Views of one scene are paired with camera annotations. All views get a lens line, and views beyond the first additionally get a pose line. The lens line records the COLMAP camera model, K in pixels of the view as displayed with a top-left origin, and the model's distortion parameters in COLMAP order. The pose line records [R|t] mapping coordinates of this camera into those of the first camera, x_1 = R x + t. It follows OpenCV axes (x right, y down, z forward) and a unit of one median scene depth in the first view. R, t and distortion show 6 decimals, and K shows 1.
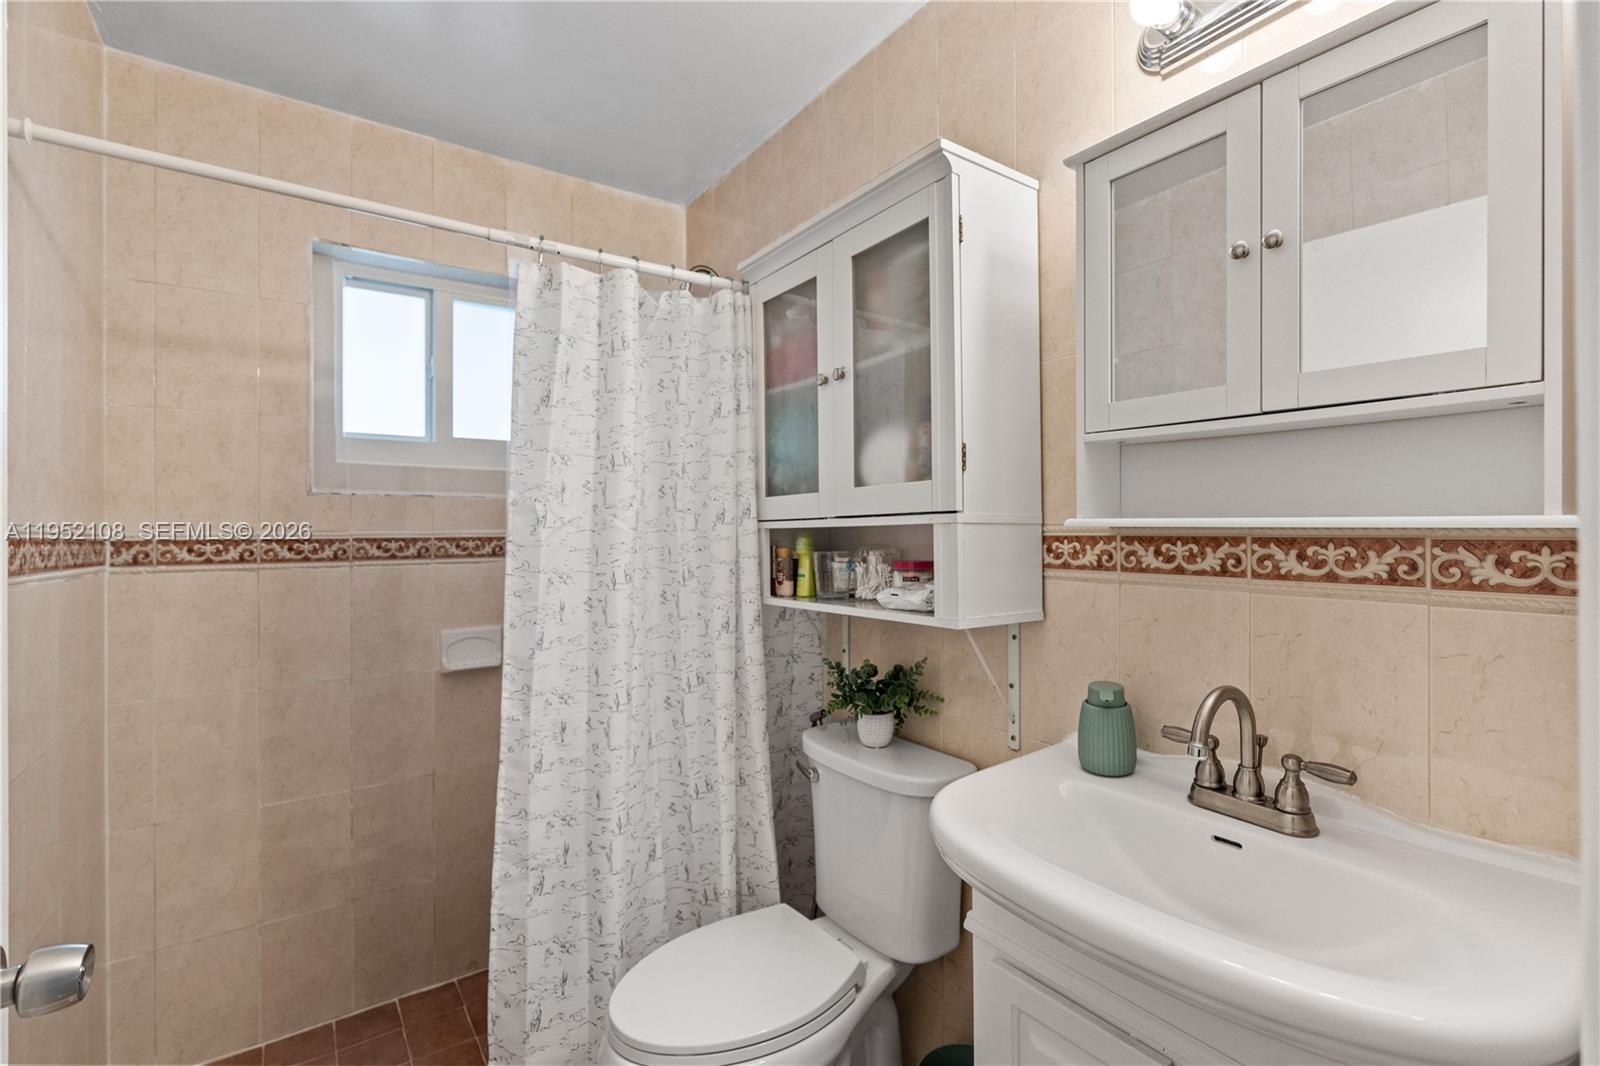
lens RADIAL K [[723.6, 0, 800.0], [0, 723.6, 533.0], [0, 0, 1]] dist [-0.000422, 0.000013]
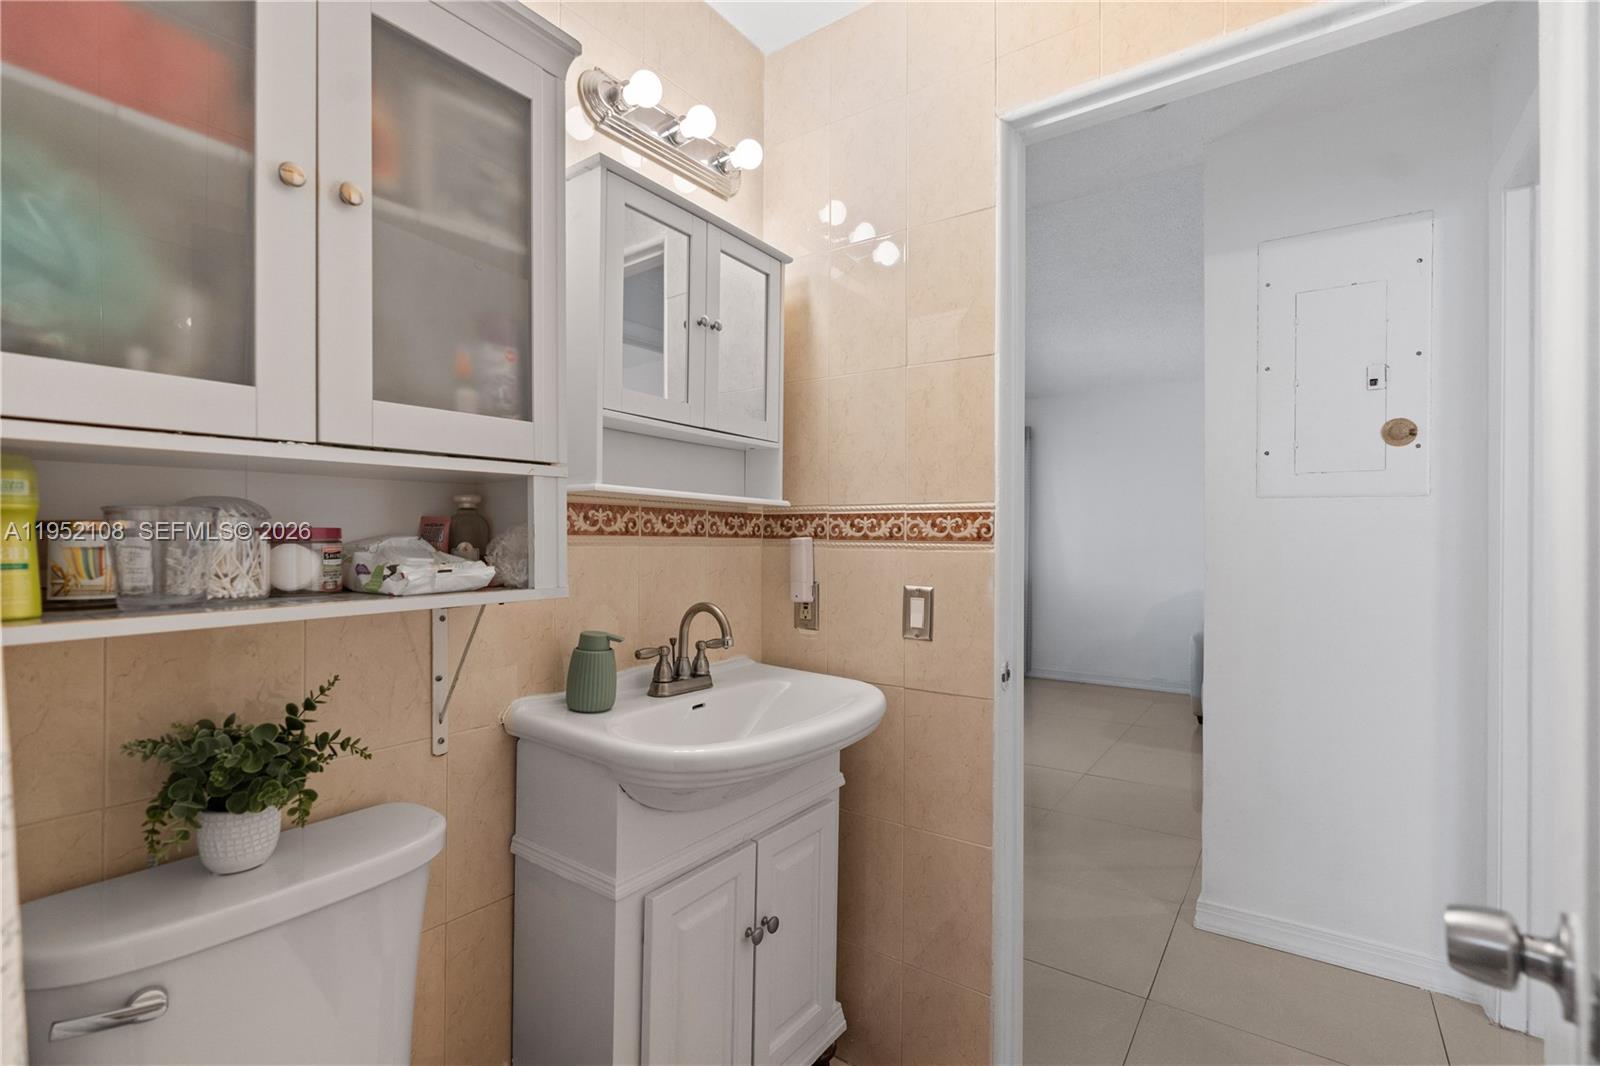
lens RADIAL K [[723.6, 0, 800.0], [0, 723.6, 533.0], [0, 0, 1]] dist [-0.000422, 0.000013]
pose [[-0.328970, 0.012121, 0.944263, -0.705165], [0.001210, 0.999922, -0.012414, 0.064124], [-0.944340, -0.002941, -0.328959, 1.001511]]
